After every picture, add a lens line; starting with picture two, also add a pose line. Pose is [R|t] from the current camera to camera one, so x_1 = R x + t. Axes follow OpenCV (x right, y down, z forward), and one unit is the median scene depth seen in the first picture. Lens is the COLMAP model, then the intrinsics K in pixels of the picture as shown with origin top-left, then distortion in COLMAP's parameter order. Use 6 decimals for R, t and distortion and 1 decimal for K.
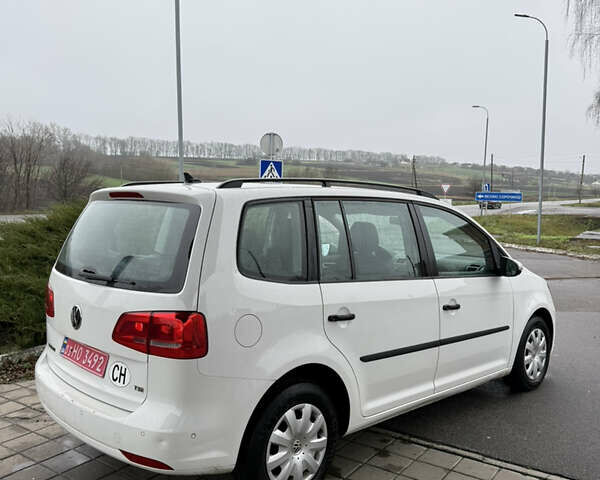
lens RADIAL K [[562.0, 0, 300.0], [0, 562.0, 240.0], [0, 0, 1]] dist [0.156890, -0.330590]
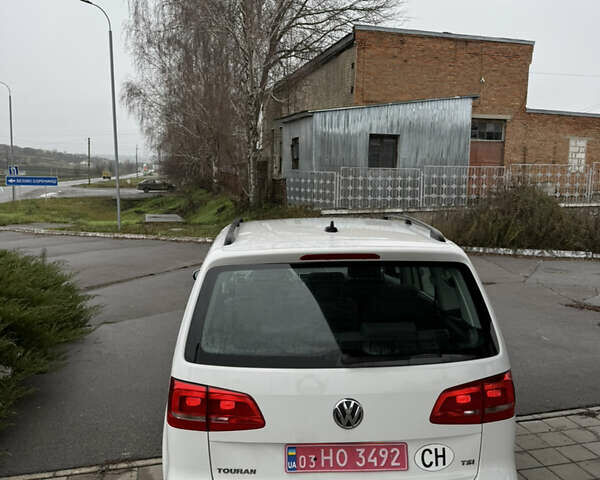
lens RADIAL K [[562.0, 0, 300.0], [0, 562.0, 240.0], [0, 0, 1]] dist [0.156890, -0.330590]
pose [[0.640611, -0.092230, 0.762306, -1.008549], [0.061894, 0.995732, 0.068458, -0.162708], [-0.765367, 0.003327, 0.643586, 0.535099]]
